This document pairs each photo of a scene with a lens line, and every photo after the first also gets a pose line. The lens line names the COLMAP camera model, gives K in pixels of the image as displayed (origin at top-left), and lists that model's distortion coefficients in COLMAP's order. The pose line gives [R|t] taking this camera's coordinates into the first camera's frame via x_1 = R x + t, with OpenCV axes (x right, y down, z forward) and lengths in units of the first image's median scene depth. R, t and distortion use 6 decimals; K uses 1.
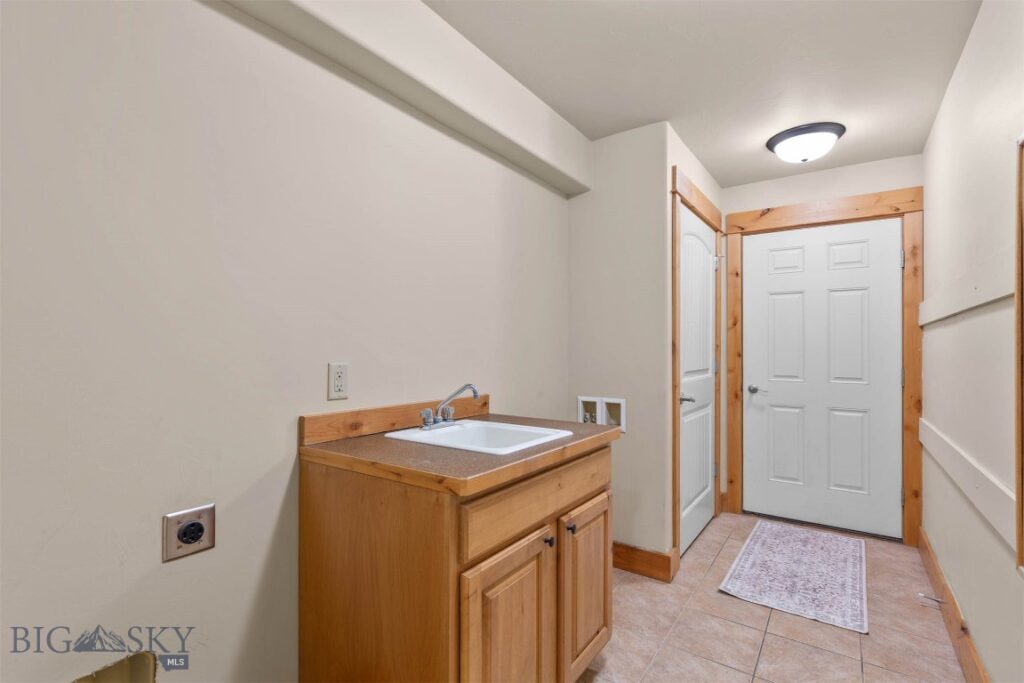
lens RADIAL K [[474.0, 0, 512.3], [0, 474.0, 340.7], [0, 0, 1]] dist [-0.001285, 0.002174]
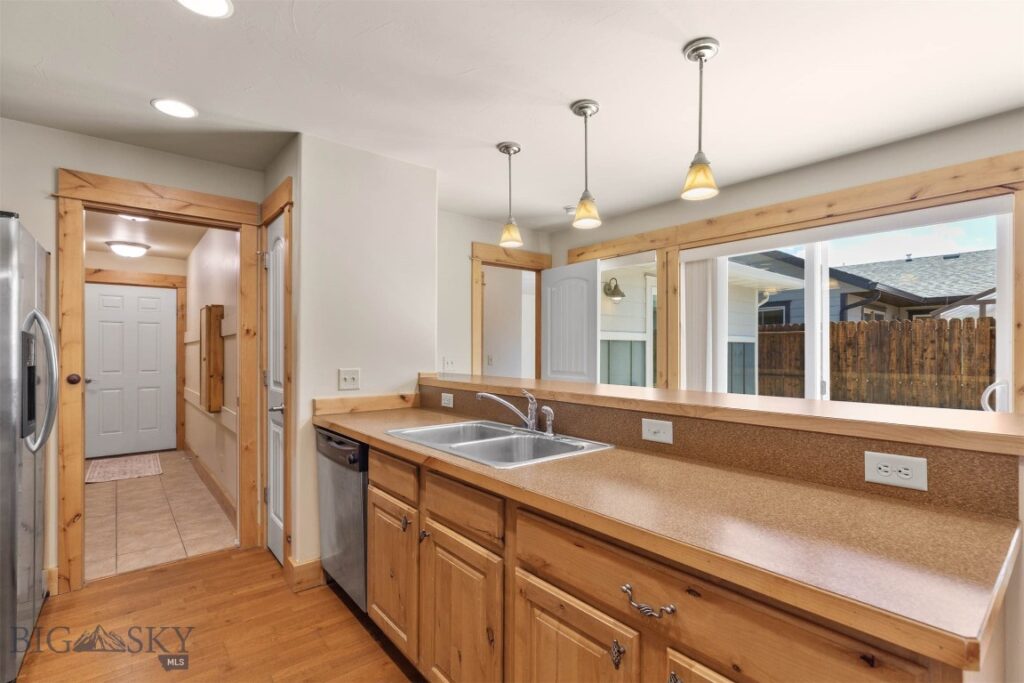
lens RADIAL K [[474.0, 0, 509.7], [0, 474.0, 346.5], [0, 0, 1]] dist [-0.001285, 0.002174]
pose [[0.261768, 0.004885, 0.965118, -0.756192], [0.000613, 0.999986, -0.005228, -0.003472], [-0.965131, 0.001960, 0.261761, -0.899131]]
